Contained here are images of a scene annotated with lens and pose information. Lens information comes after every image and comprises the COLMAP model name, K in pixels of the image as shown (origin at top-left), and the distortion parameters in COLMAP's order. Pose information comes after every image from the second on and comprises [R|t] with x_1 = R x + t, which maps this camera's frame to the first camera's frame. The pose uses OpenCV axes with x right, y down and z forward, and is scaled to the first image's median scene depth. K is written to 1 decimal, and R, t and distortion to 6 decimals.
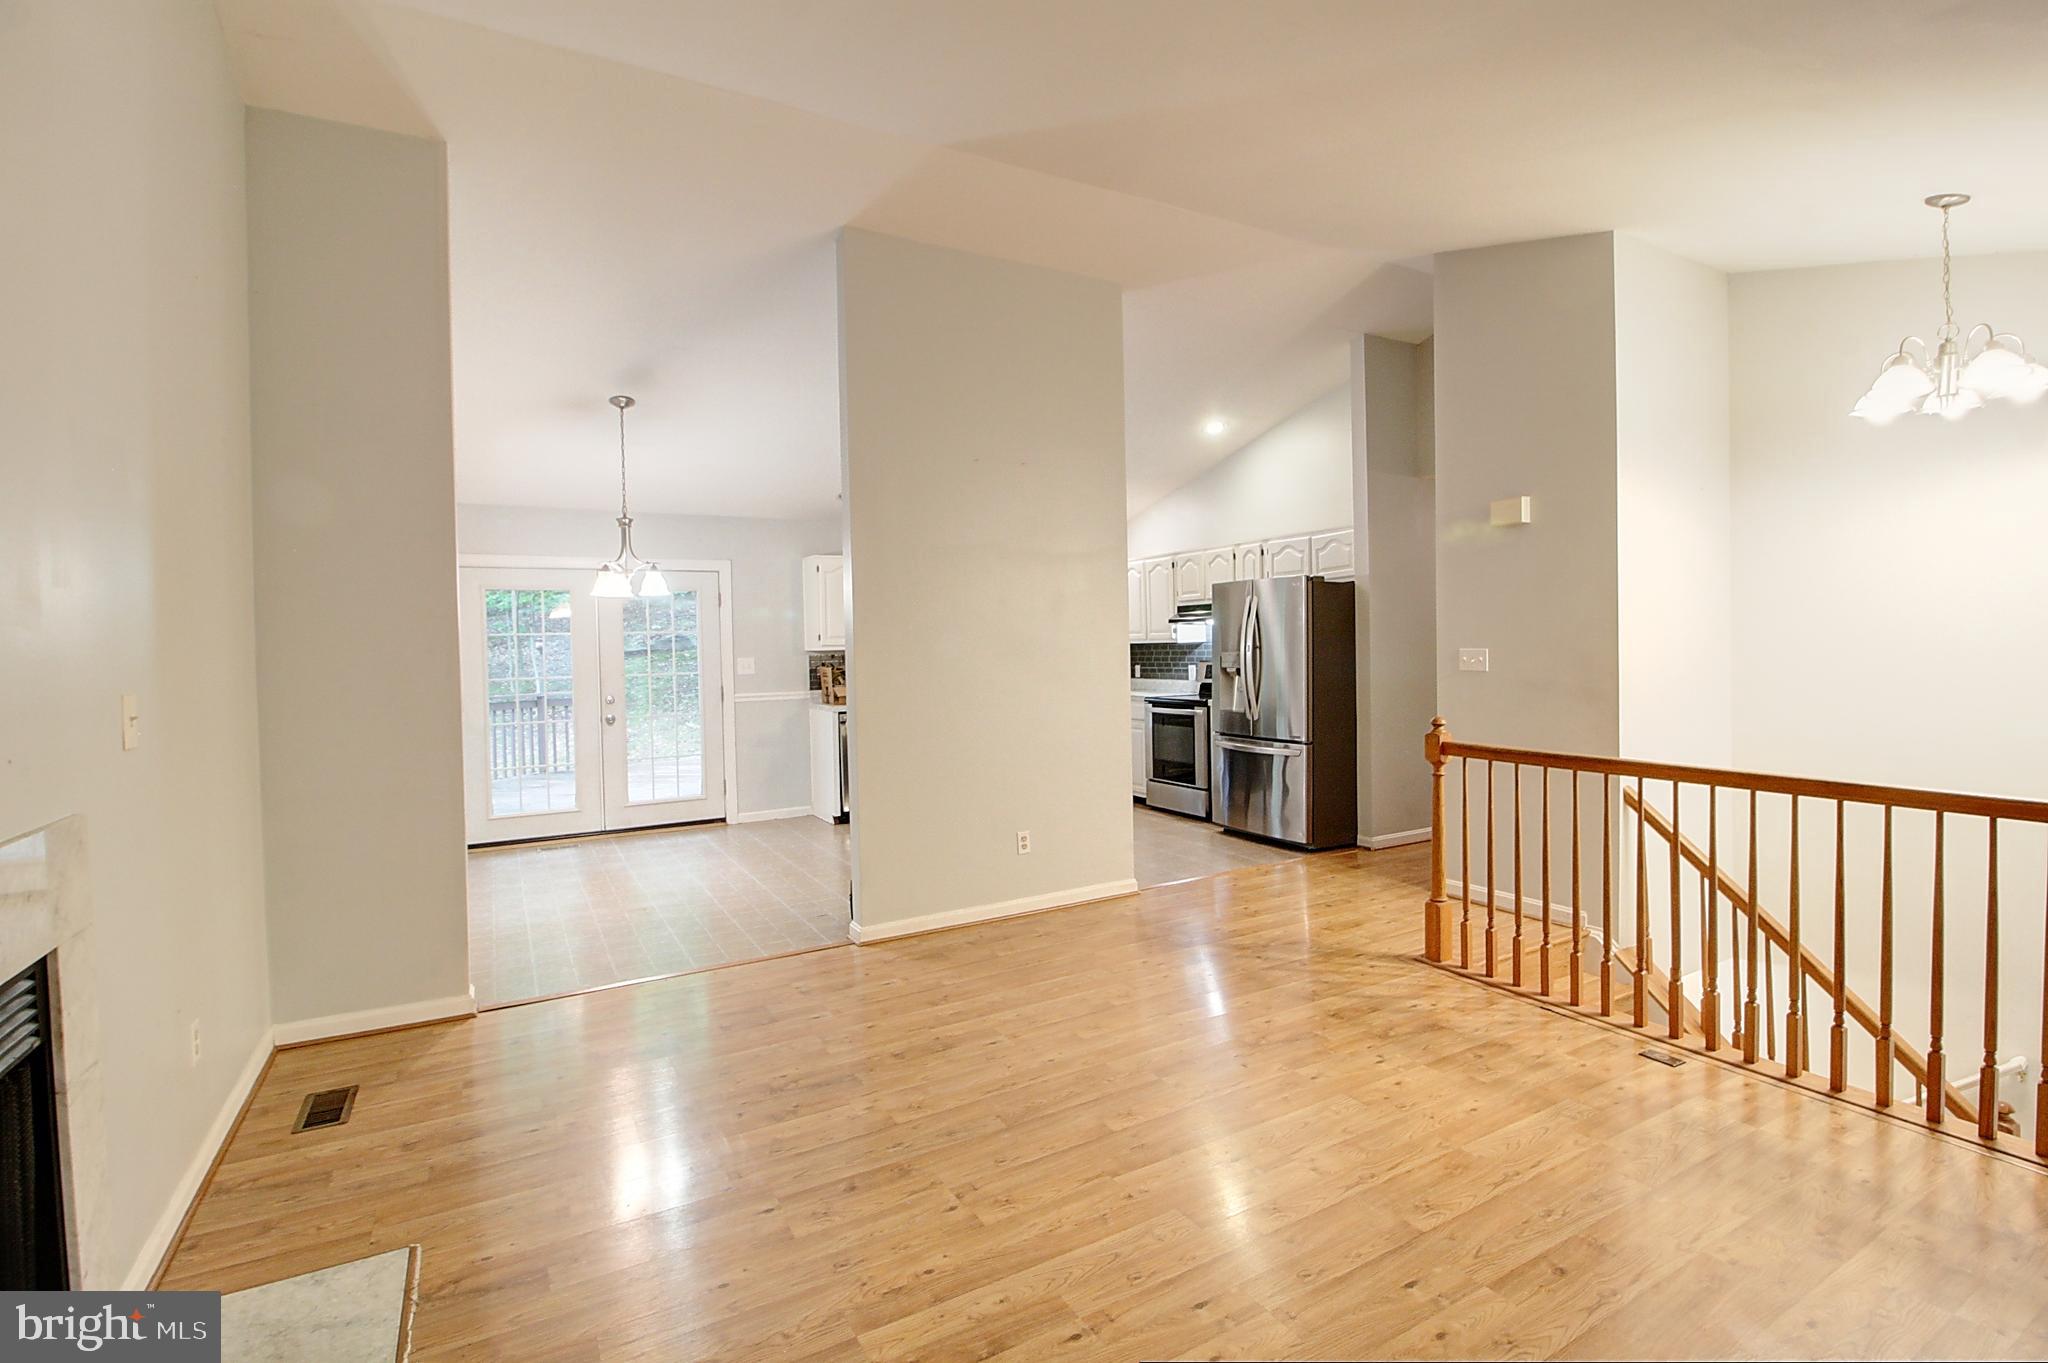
lens RADIAL K [[945.0, 0, 1035.9], [0, 945.0, 662.1], [0, 0, 1]] dist [0.001661, -0.013088]
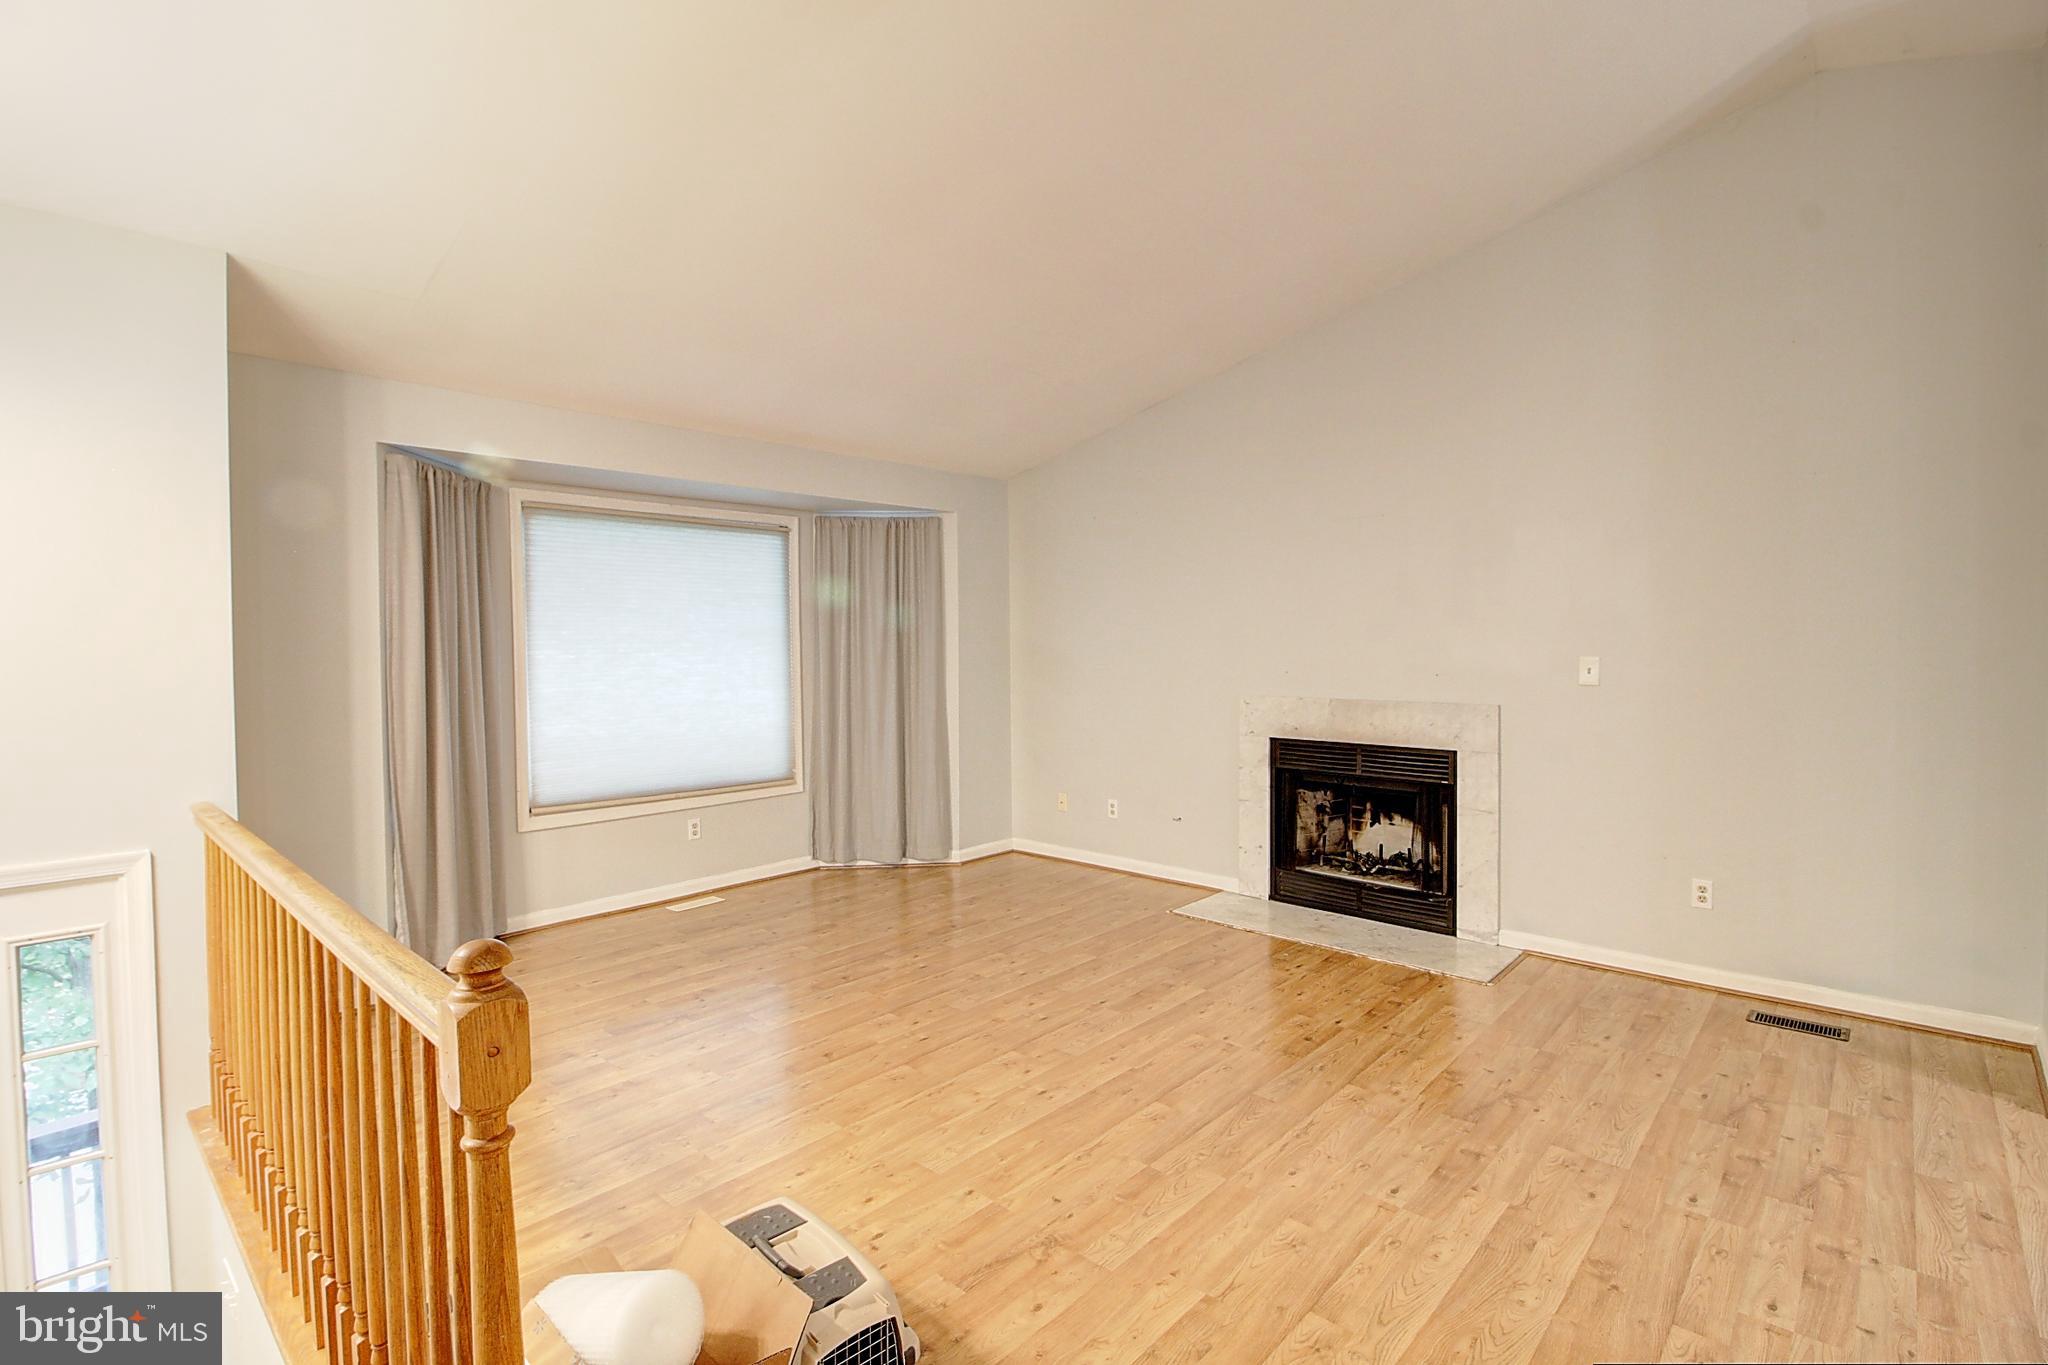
lens RADIAL K [[945.0, 0, 1035.9], [0, 945.0, 663.1], [0, 0, 1]] dist [0.001661, -0.013088]
pose [[-0.950992, 0.033663, -0.307378, 0.396167], [0.019498, 0.998606, 0.049041, -0.038982], [0.308601, 0.040644, -0.950323, 1.477317]]
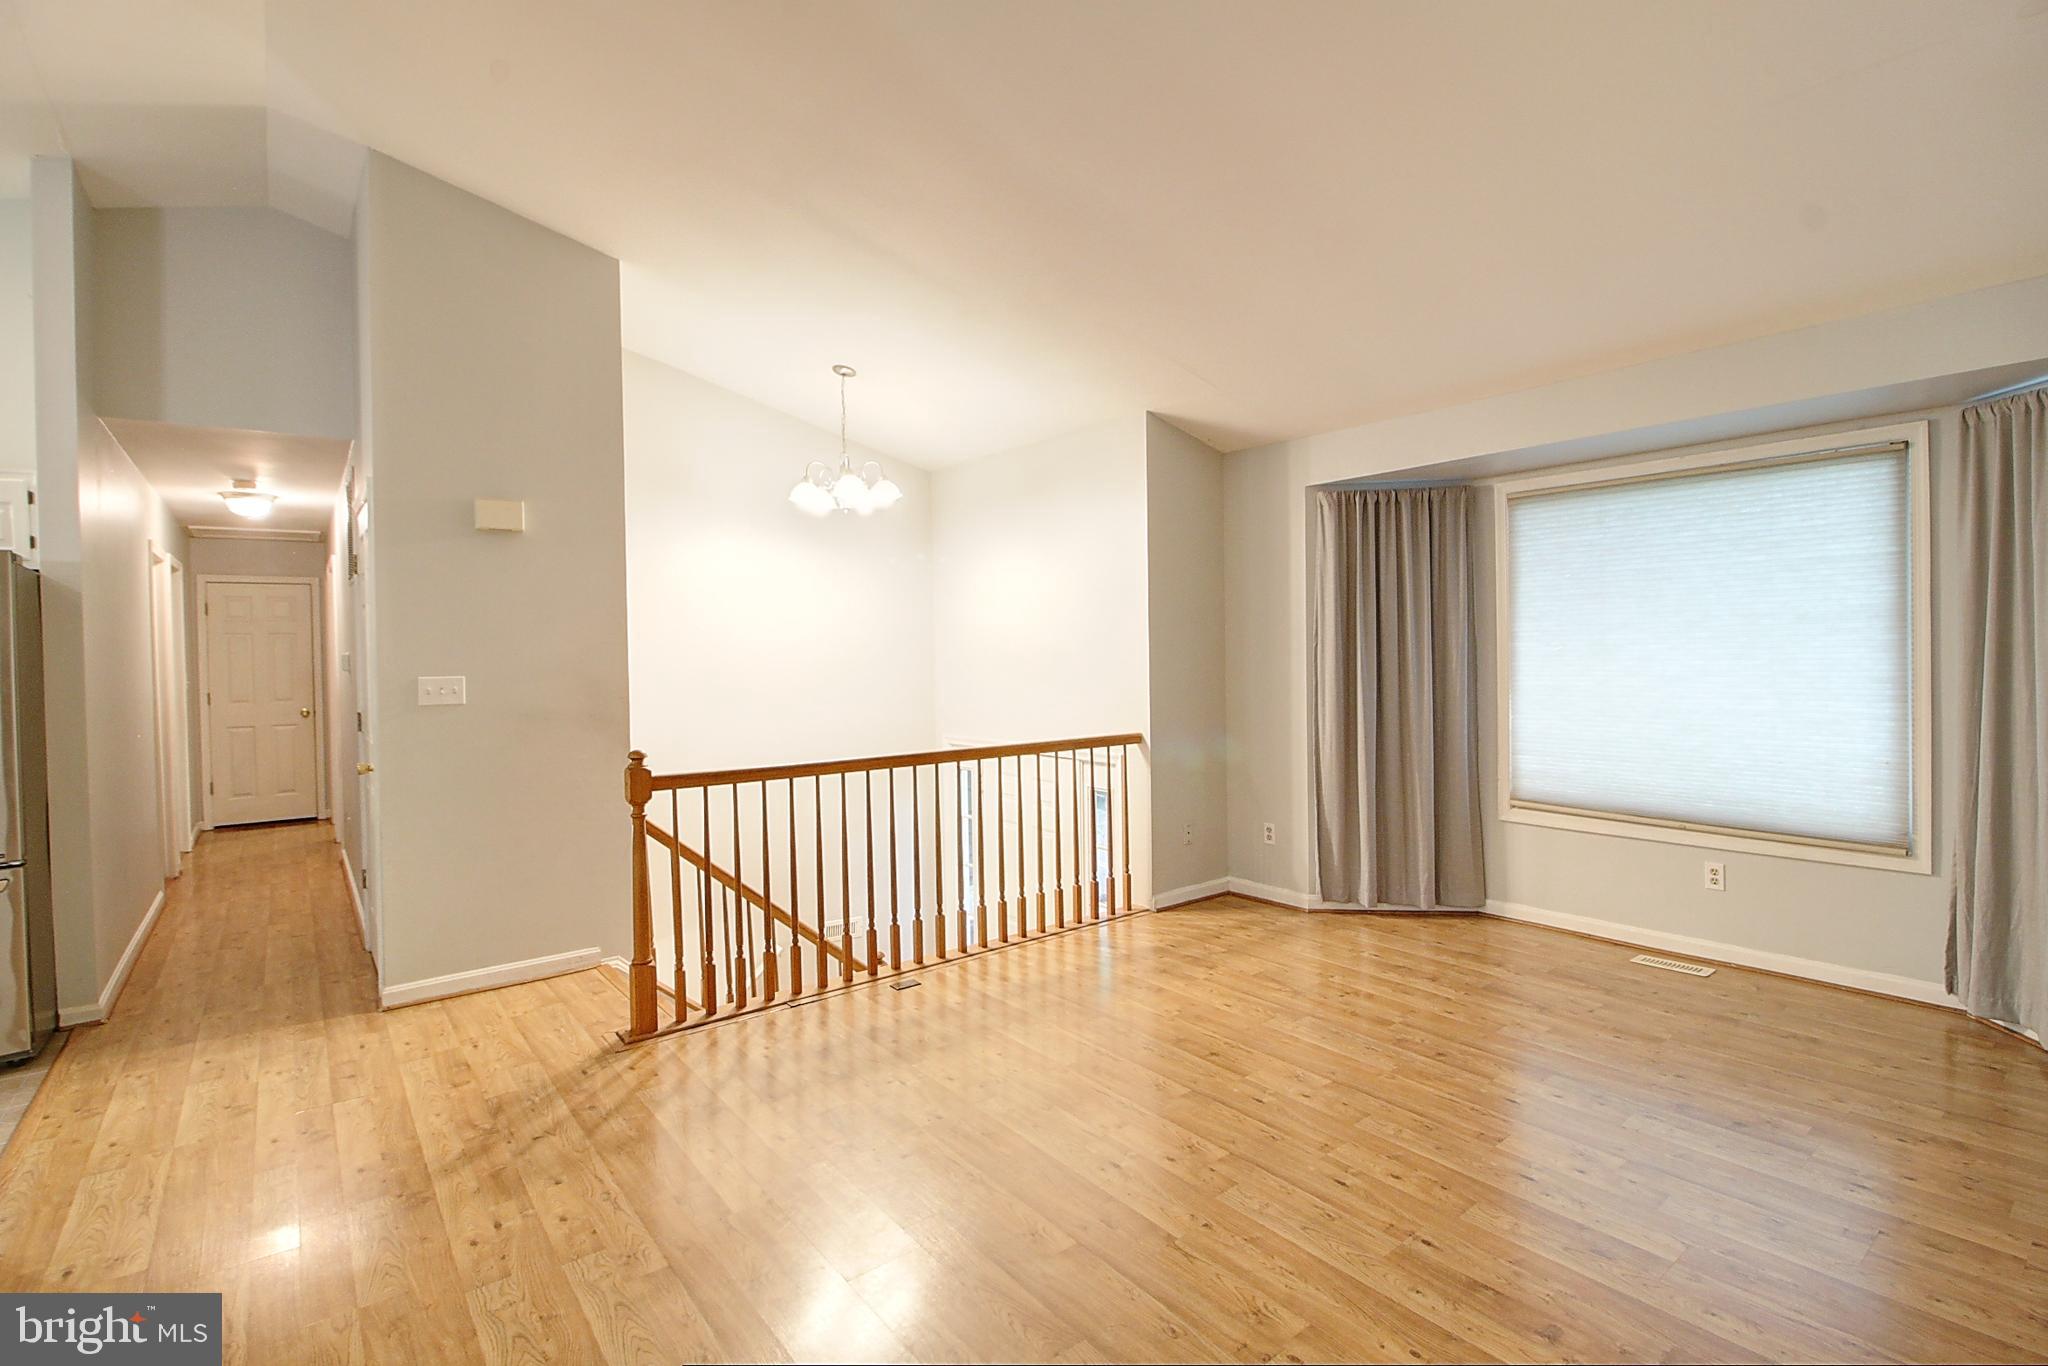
lens RADIAL K [[945.0, 0, 1035.9], [0, 945.0, 663.6], [0, 0, 1]] dist [0.001661, -0.013088]
pose [[-0.159524, 0.004067, 0.987186, -0.546359], [0.042586, 0.999089, 0.002765, -0.007193], [-0.986275, 0.042482, -0.159552, 0.867625]]
